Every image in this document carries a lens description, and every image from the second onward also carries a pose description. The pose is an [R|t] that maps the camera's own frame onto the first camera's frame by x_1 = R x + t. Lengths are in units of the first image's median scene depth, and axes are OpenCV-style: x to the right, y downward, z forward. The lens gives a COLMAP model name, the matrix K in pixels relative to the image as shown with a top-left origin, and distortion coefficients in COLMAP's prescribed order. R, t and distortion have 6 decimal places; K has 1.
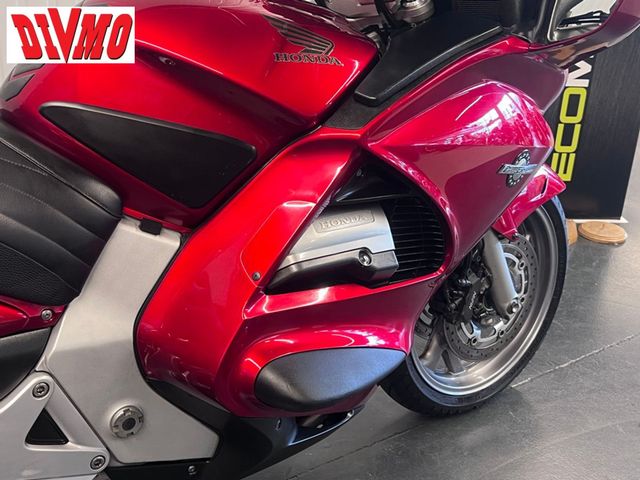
lens RADIAL K [[788.4, 0, 319.5], [0, 788.4, 238.5], [0, 0, 1]] dist [0.095738, 0.000000]
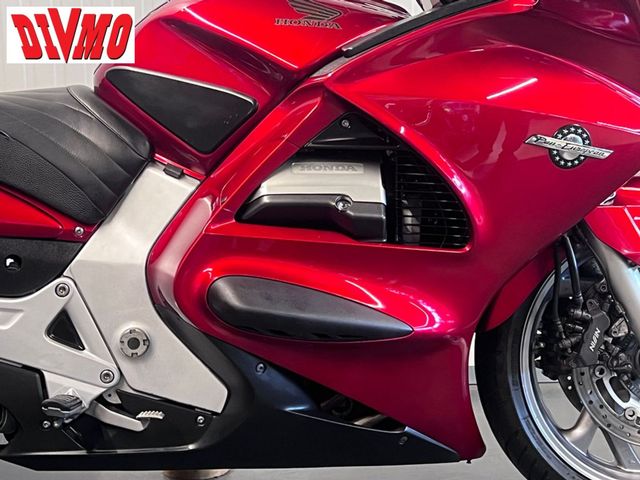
lens RADIAL K [[1279.8, 0, 308.3], [0, 1279.8, 237.7], [0, 0, 1]] dist [0.146838, 0.000000]
pose [[0.848494, -0.010494, -0.529102, 0.929721], [-0.147266, 0.955629, -0.255118, 0.518538], [0.508302, 0.294384, 0.809300, -0.379549]]
